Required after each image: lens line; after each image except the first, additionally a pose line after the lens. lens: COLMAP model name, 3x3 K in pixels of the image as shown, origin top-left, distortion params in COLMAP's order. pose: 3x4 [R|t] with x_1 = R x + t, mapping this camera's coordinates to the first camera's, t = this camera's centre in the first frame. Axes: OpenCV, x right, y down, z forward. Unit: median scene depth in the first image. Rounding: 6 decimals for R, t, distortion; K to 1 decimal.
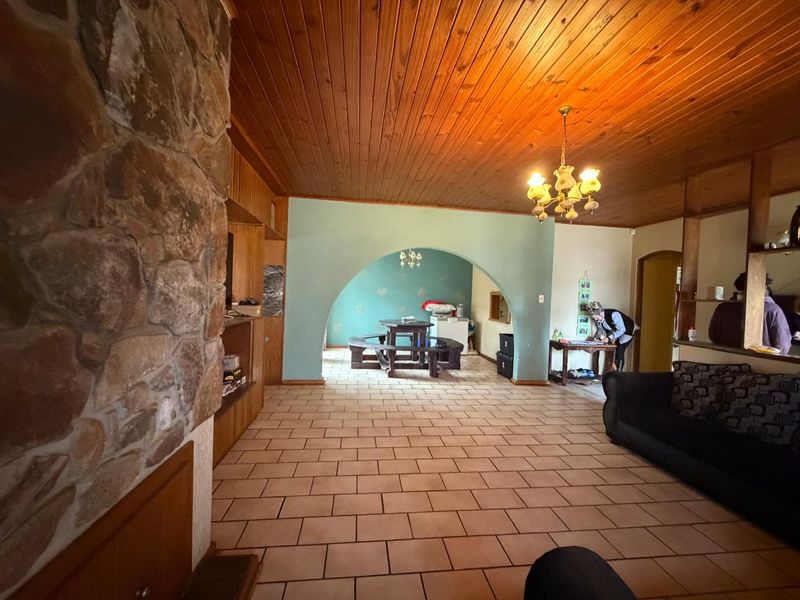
lens RADIAL K [[320.4, 0, 398.9], [0, 320.4, 299.7], [0, 0, 1]] dist [-0.000896, -0.000055]
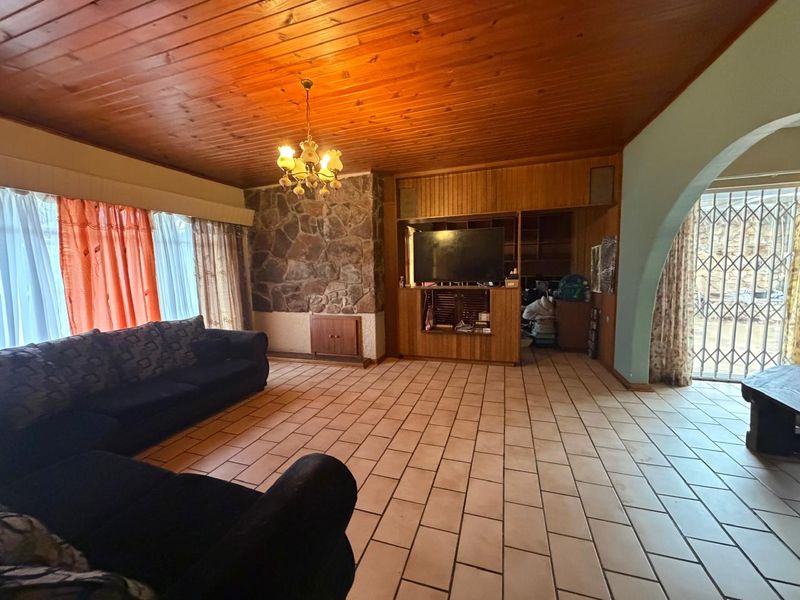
lens RADIAL K [[320.4, 0, 399.8], [0, 320.4, 302.4], [0, 0, 1]] dist [-0.000896, -0.000055]
pose [[-0.428655, 0.073201, -0.900498, 0.857244], [-0.006697, 0.996427, 0.084188, 0.001958], [0.903444, 0.042118, -0.426633, 1.092591]]
